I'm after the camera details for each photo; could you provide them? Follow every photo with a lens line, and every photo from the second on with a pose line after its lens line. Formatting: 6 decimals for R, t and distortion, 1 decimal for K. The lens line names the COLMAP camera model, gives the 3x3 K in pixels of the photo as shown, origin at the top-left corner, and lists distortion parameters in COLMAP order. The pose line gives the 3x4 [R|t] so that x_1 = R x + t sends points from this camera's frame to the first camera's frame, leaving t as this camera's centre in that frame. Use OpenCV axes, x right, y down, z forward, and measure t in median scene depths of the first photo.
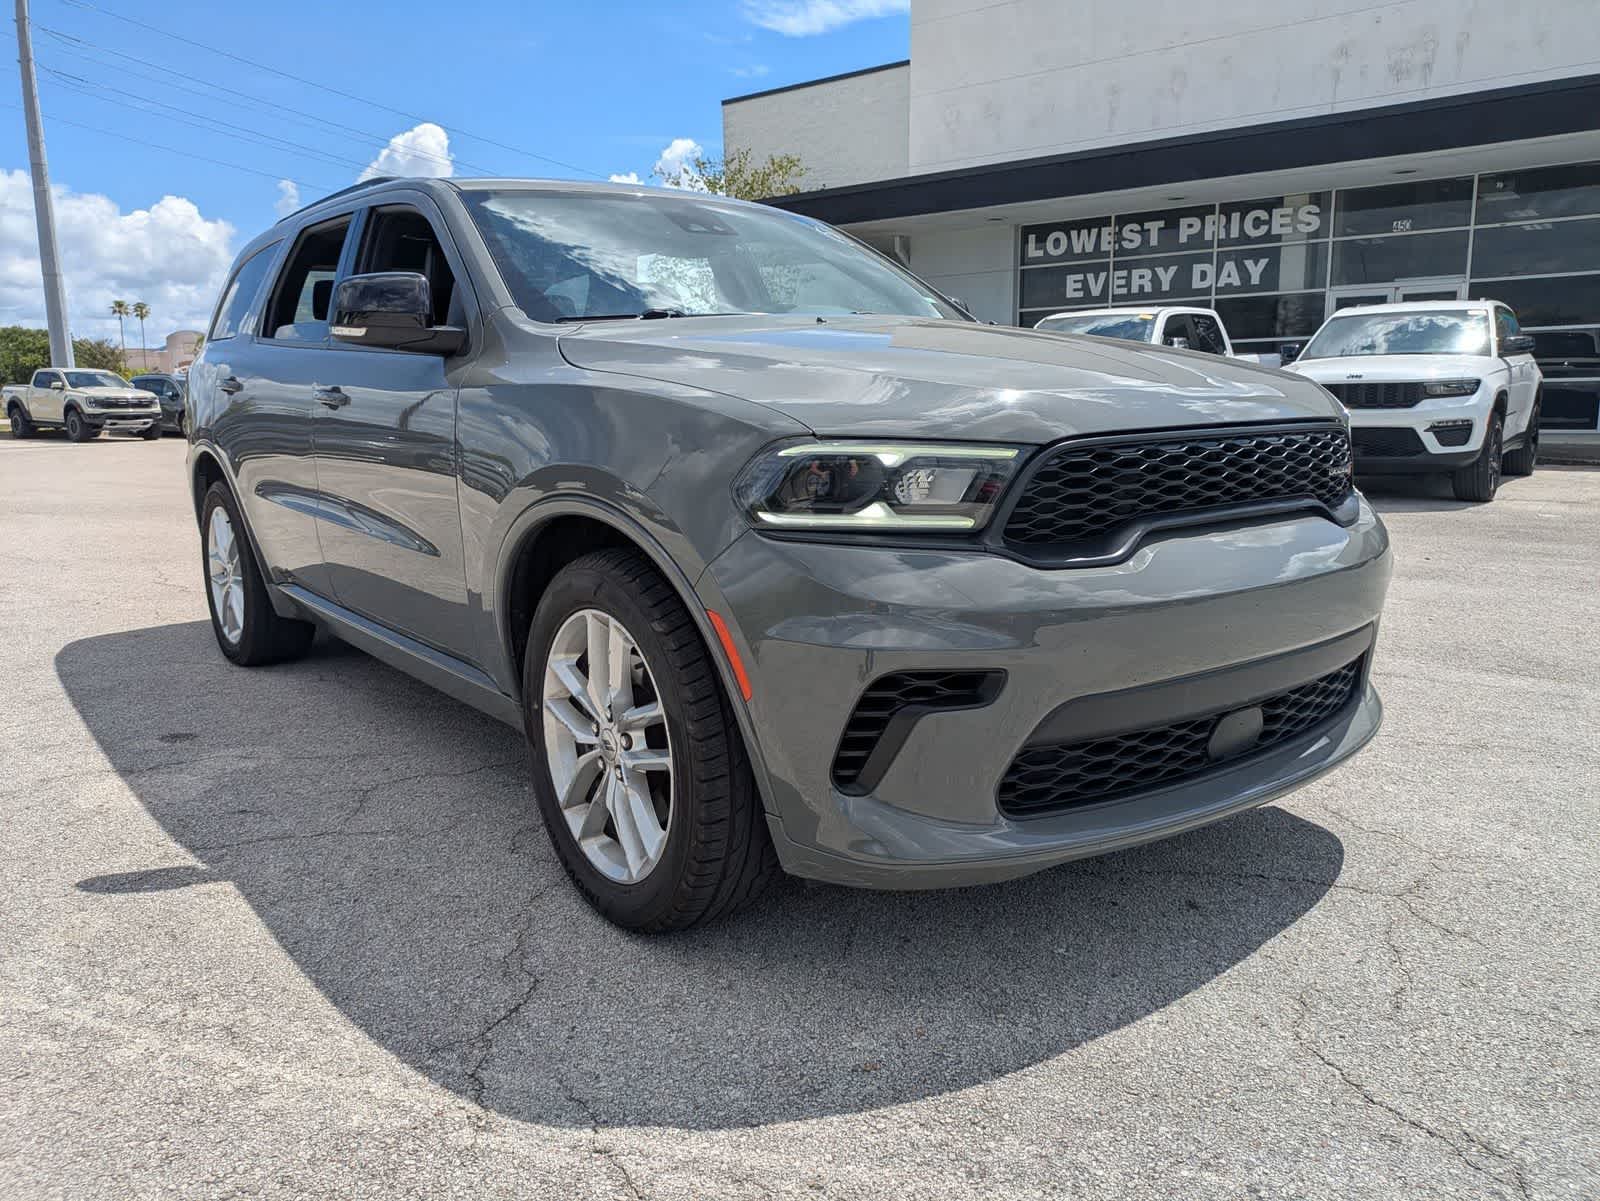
lens RADIAL K [[1280.0, 0, 800.0], [0, 1280.0, 600.5], [0, 0, 1]] dist [0.014890, 0.005217]
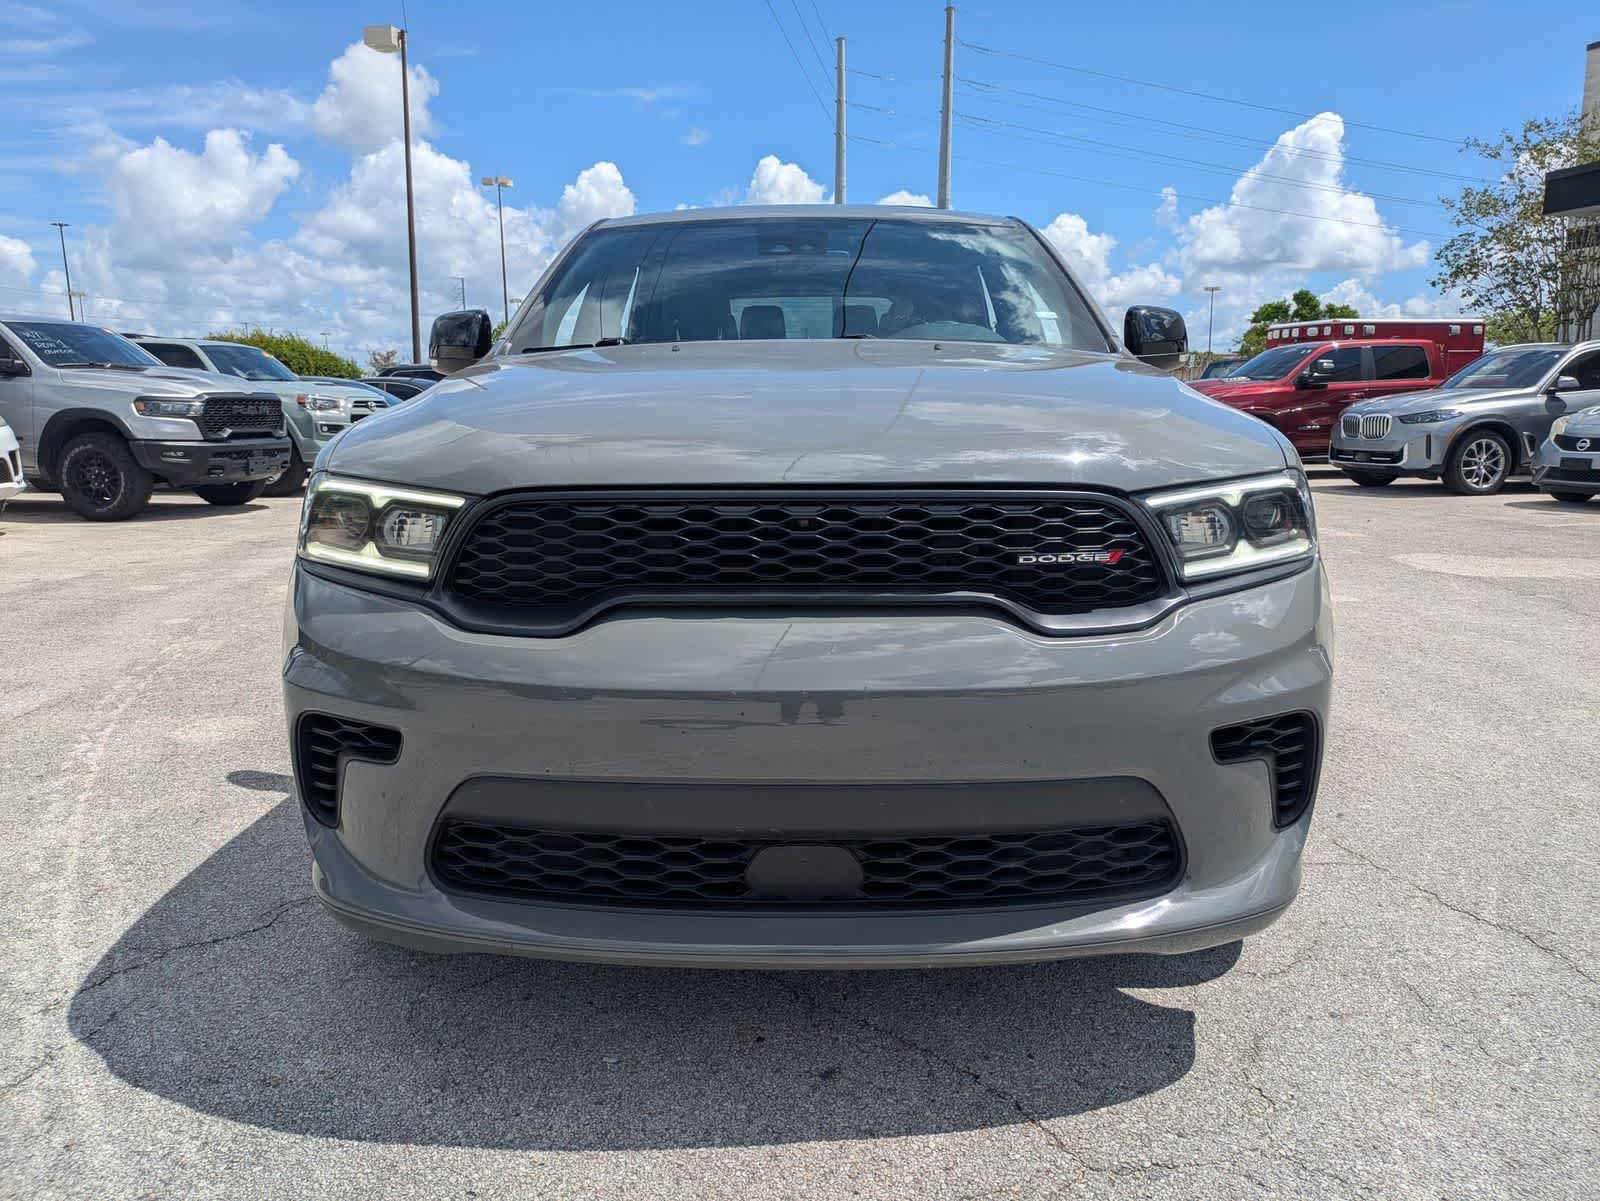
lens RADIAL K [[1259.0, 0, 801.6], [0, 1259.0, 640.9], [0, 0, 1]] dist [0.024484, -0.000047]
pose [[0.755748, 0.135973, -0.640590, 0.920317], [-0.115158, 0.990557, 0.074397, -0.108614], [0.644657, 0.017544, 0.764270, 0.450065]]
